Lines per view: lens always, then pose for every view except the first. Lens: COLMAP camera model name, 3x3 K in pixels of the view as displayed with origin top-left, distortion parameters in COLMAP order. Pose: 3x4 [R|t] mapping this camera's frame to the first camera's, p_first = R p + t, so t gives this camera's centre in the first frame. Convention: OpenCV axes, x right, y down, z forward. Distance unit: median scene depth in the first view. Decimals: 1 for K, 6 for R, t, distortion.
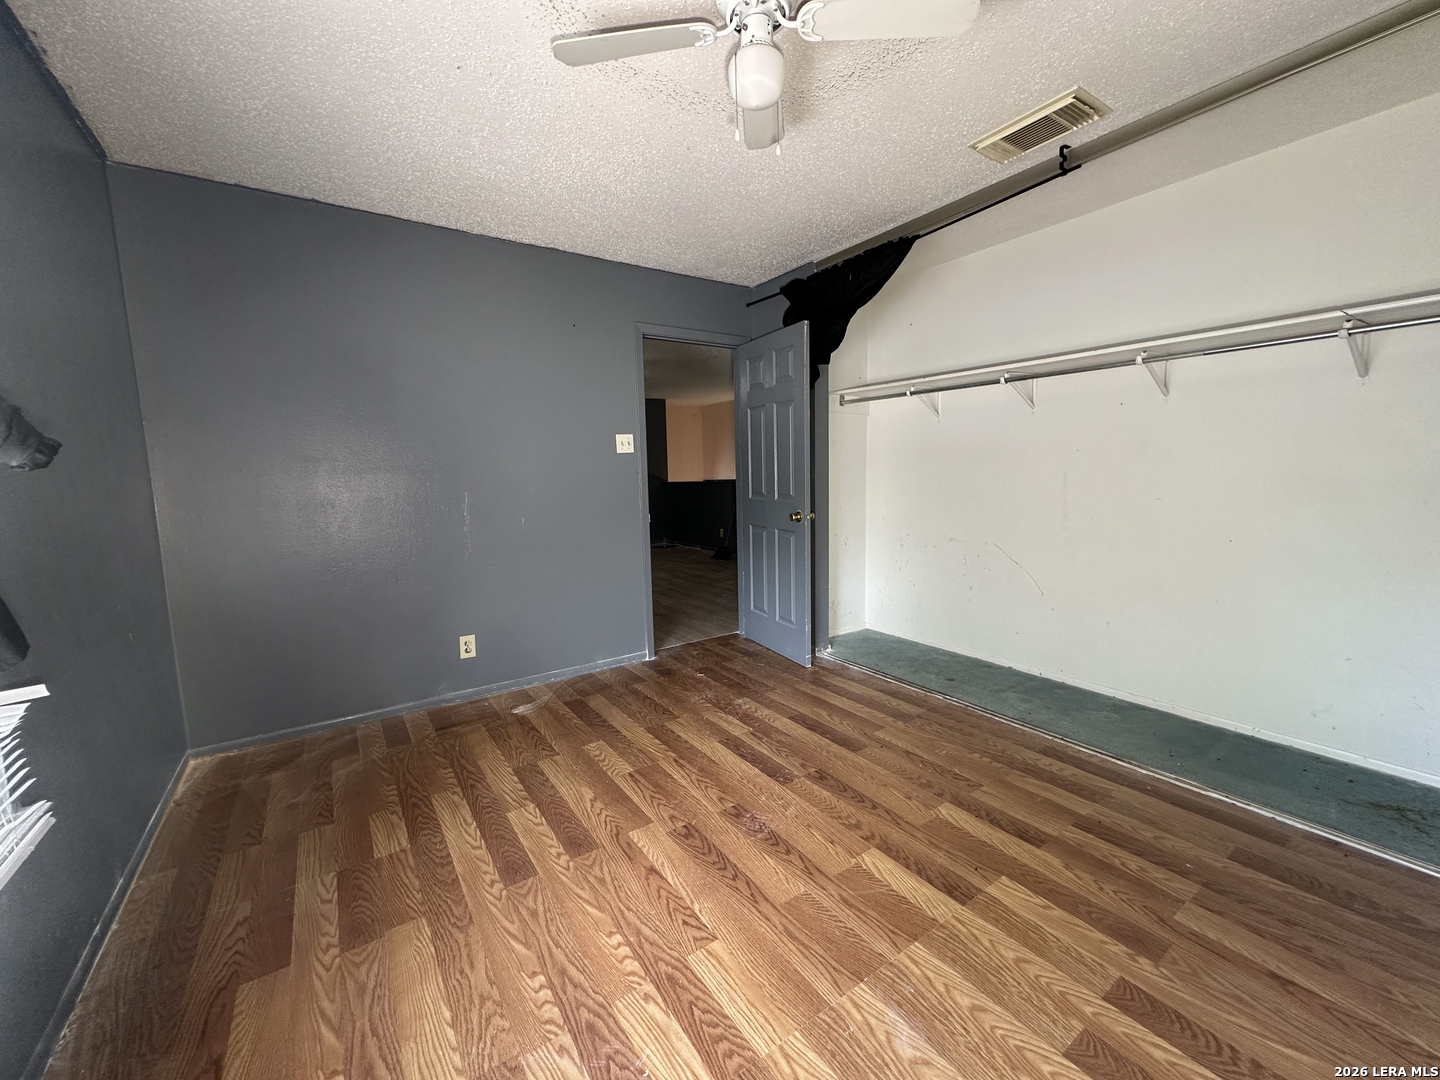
lens RADIAL K [[578.1, 0, 719.7], [0, 578.1, 539.3], [0, 0, 1]] dist [-0.000879, 0.001098]
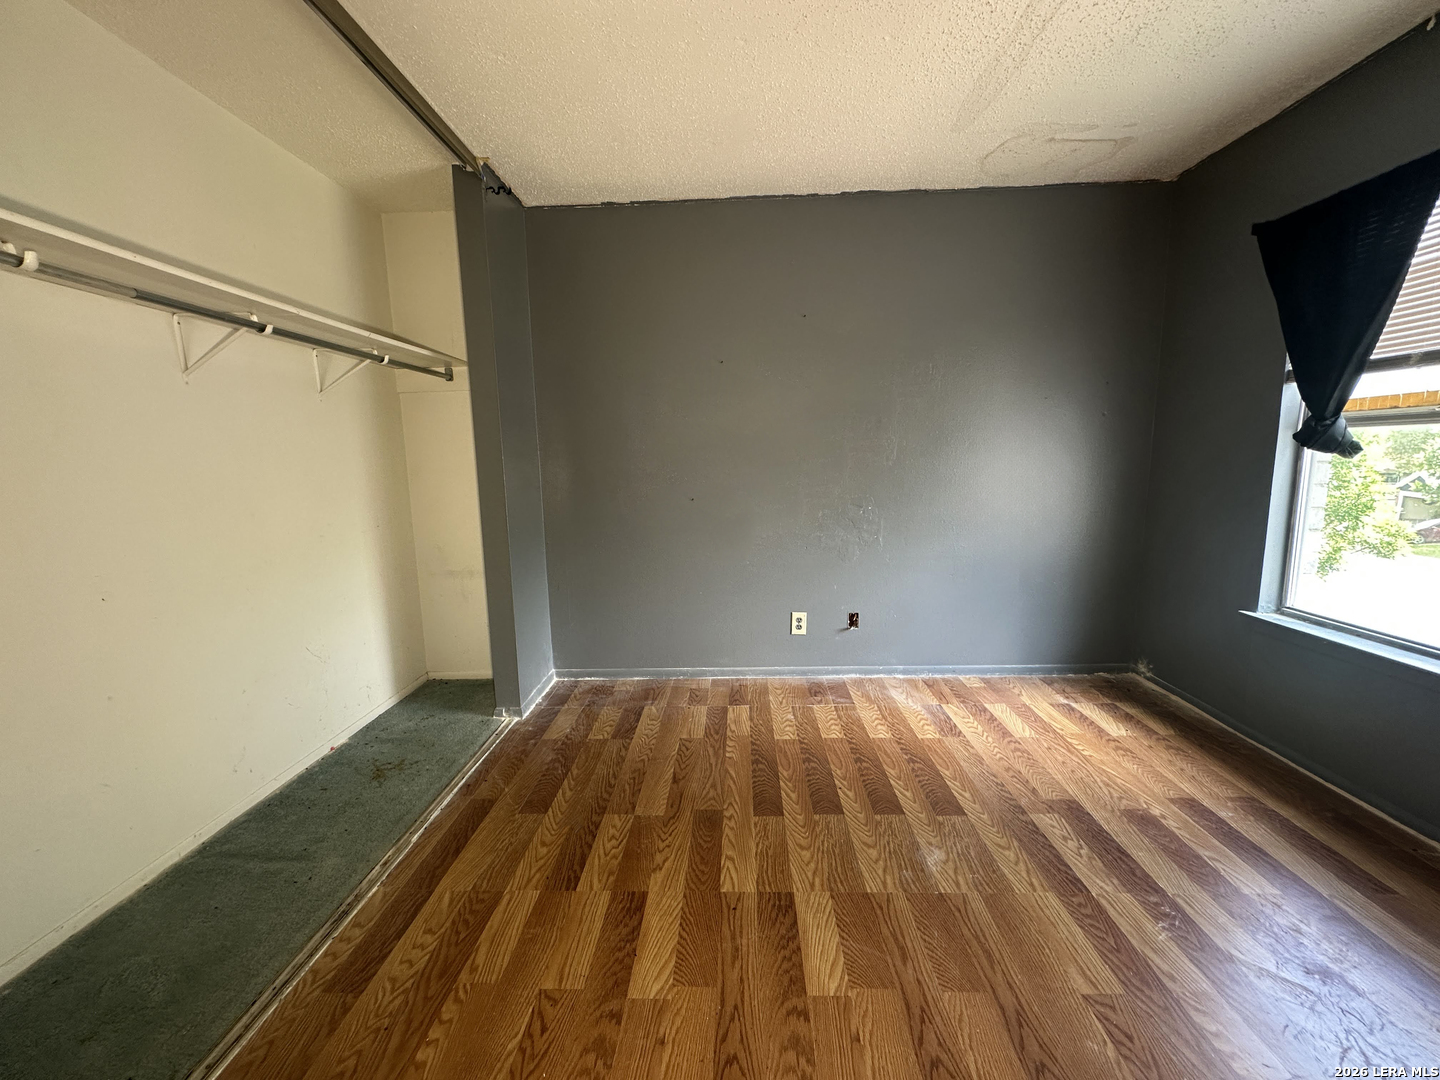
lens RADIAL K [[578.1, 0, 722.0], [0, 578.1, 537.6], [0, 0, 1]] dist [-0.000879, 0.001098]
pose [[-0.806716, -0.046717, 0.589089, -0.042292], [0.107249, 0.968741, 0.223695, -0.197285], [-0.581125, 0.243638, -0.776489, 1.640020]]
